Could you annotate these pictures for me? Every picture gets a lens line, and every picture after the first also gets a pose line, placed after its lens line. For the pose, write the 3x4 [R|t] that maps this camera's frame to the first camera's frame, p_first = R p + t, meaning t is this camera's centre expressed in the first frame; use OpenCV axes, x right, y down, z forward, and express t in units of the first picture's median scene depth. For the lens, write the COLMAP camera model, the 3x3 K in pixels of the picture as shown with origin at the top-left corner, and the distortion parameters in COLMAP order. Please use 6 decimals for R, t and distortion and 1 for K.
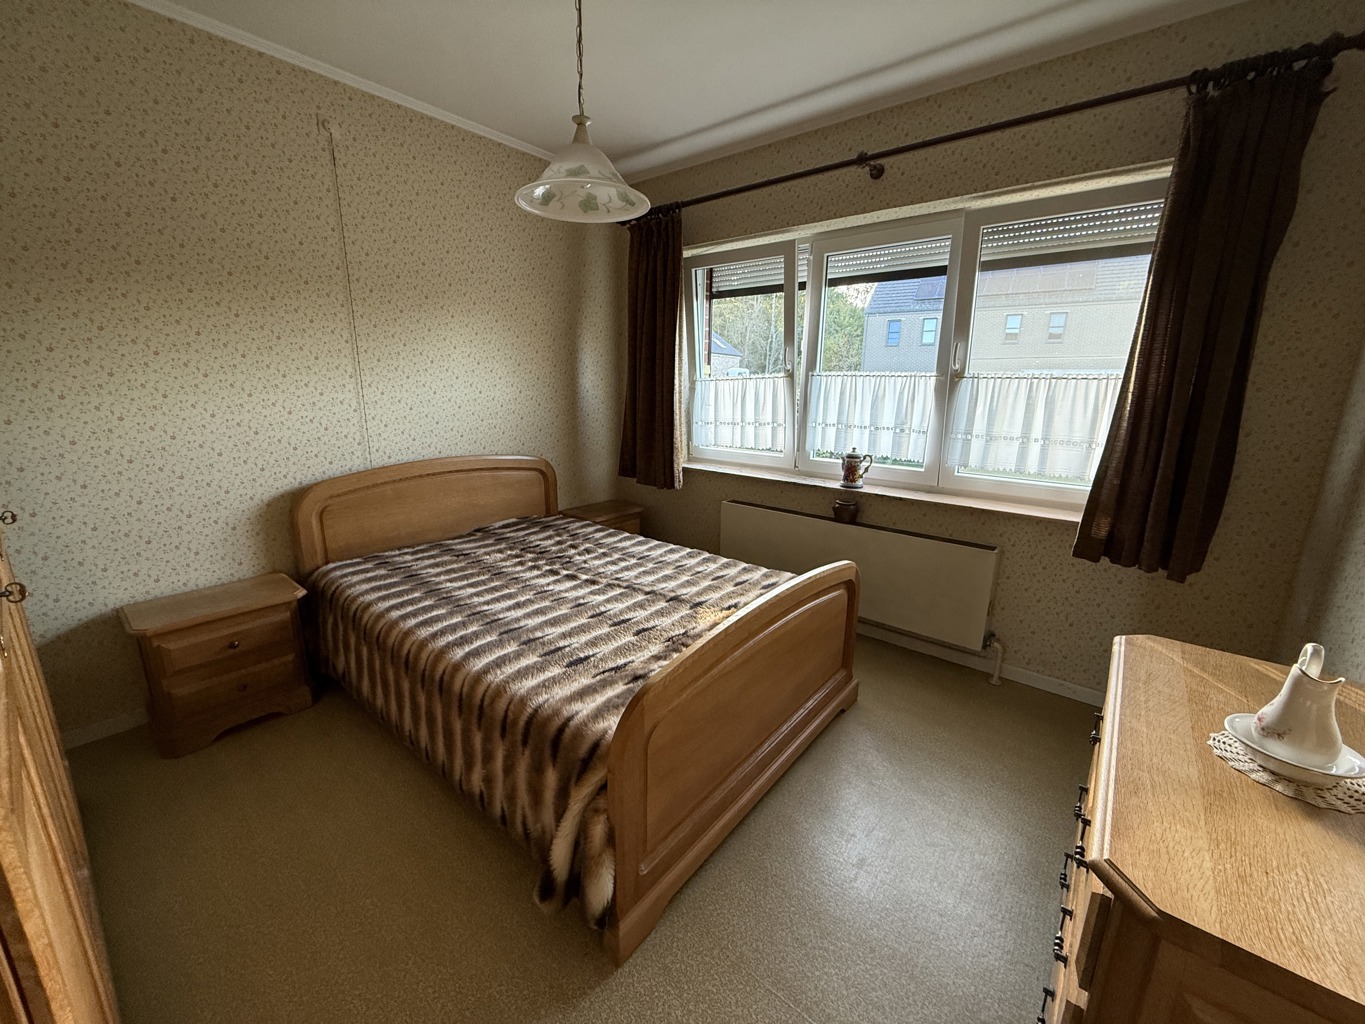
lens RADIAL K [[543.8, 0, 681.2], [0, 543.8, 508.9], [0, 0, 1]] dist [-0.001161, -0.000435]
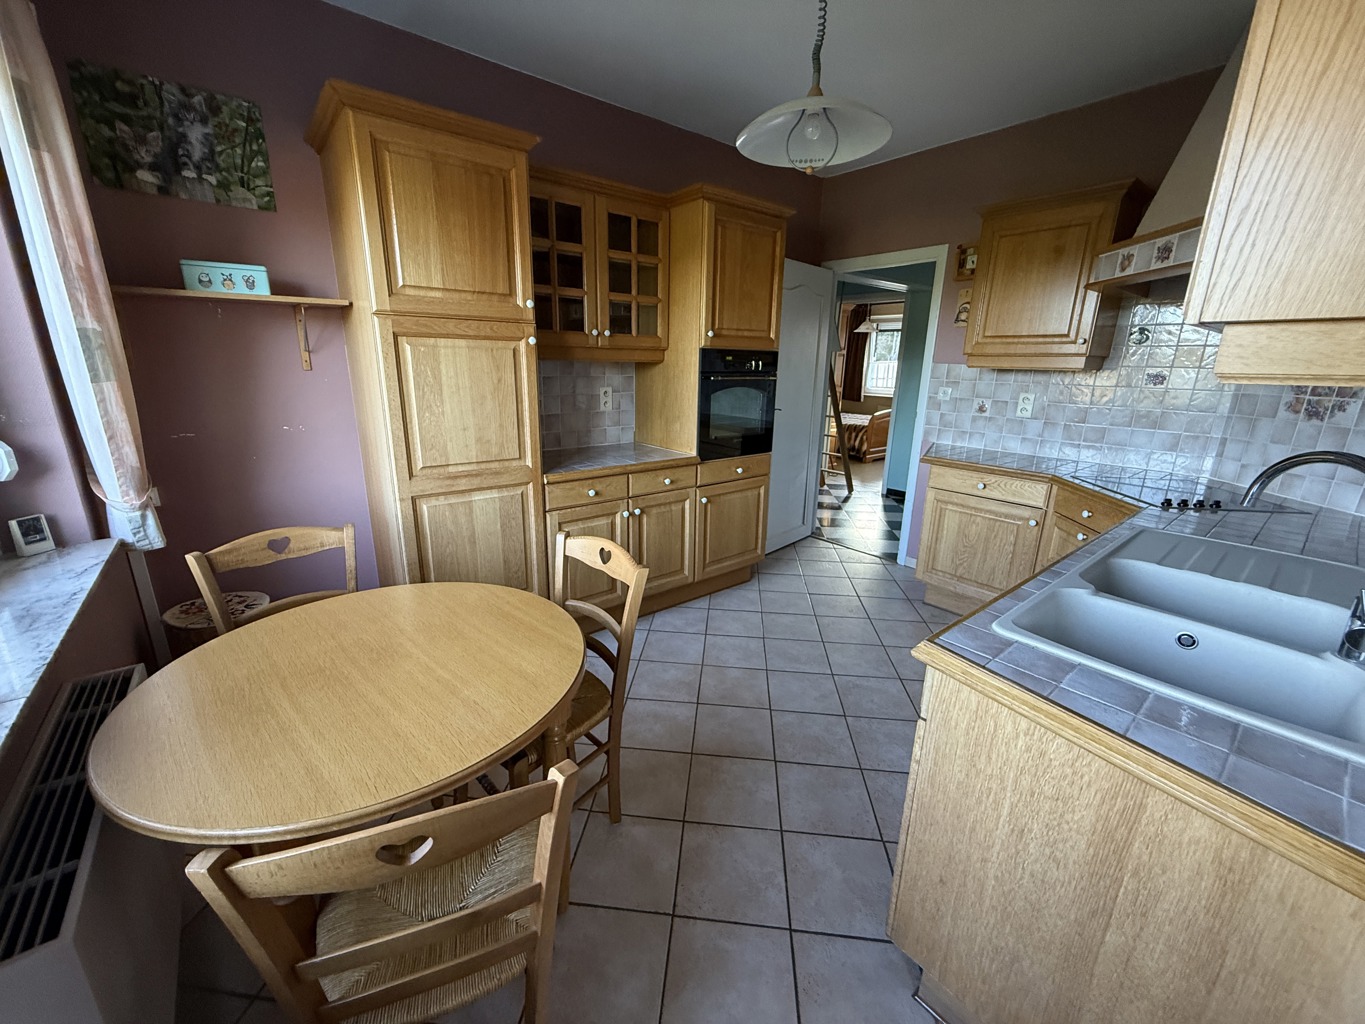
lens RADIAL K [[543.8, 0, 682.3], [0, 543.8, 512.2], [0, 0, 1]] dist [-0.001161, -0.000435]
pose [[0.978990, 0.062201, -0.194187, -0.817825], [-0.054788, 0.997558, 0.043323, 1.128963], [0.196408, -0.031774, 0.980007, -4.822197]]
